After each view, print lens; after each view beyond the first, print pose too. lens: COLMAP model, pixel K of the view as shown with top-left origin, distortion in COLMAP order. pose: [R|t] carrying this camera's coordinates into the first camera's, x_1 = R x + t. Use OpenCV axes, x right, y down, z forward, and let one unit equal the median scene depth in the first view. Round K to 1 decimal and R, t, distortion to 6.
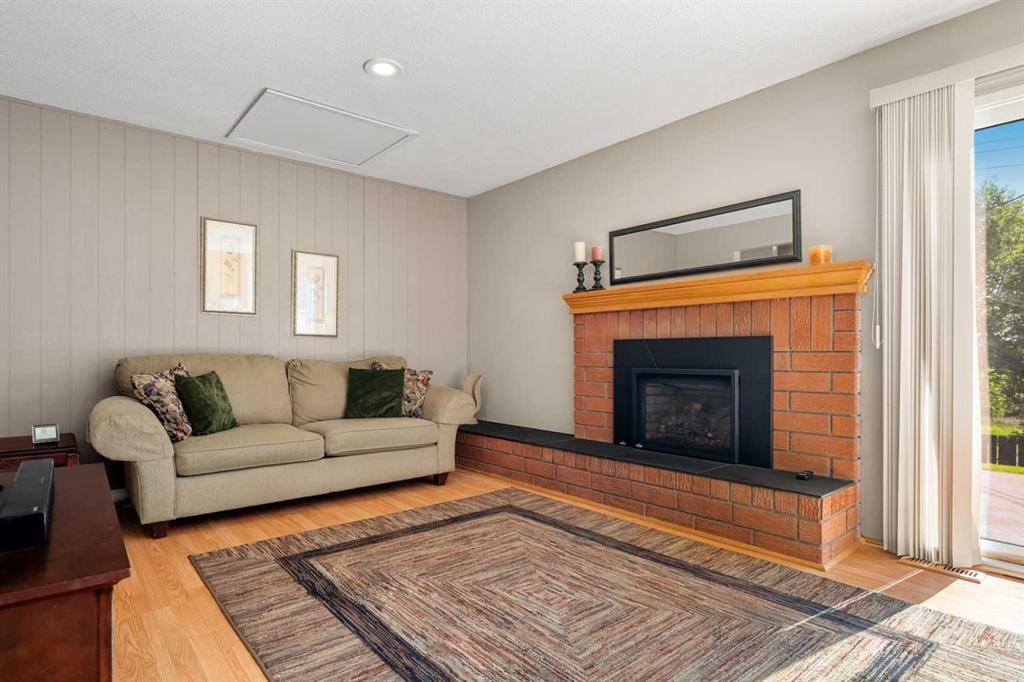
lens RADIAL K [[540.8, 0, 511.5], [0, 540.8, 345.9], [0, 0, 1]] dist [-0.001309, 0.001508]
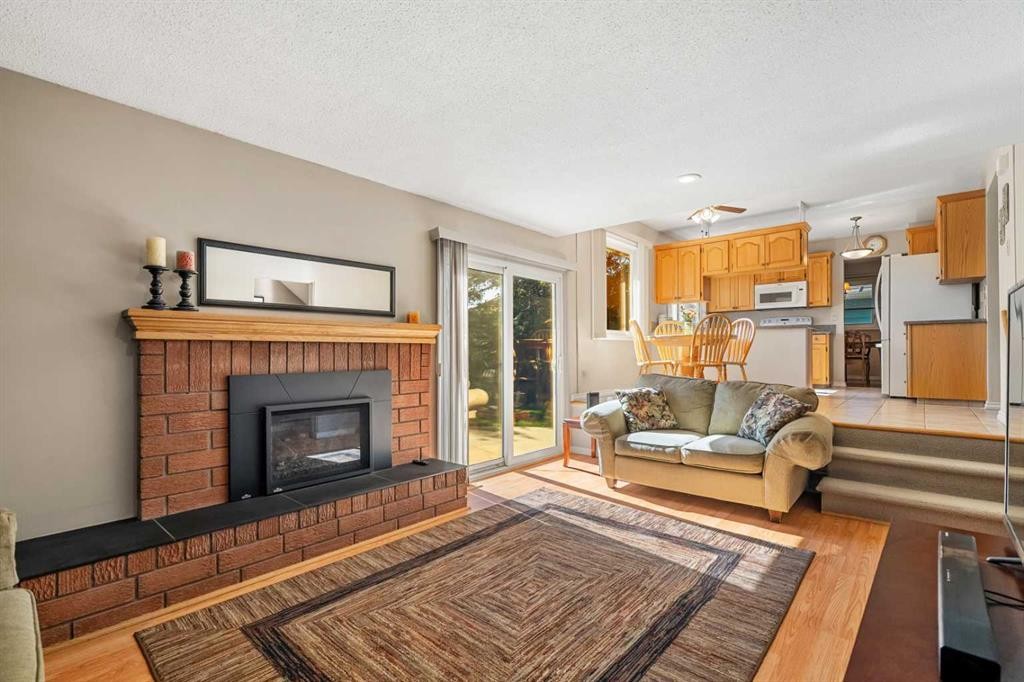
lens RADIAL K [[461.5, 0, 509.6], [0, 461.5, 349.4], [0, 0, 1]] dist [-0.005286, -0.000465]
pose [[-0.135440, 0.011176, 0.990723, -0.814775], [-0.007162, 0.999899, -0.012258, -0.066455], [-0.990760, -0.008755, -0.135346, 0.976431]]
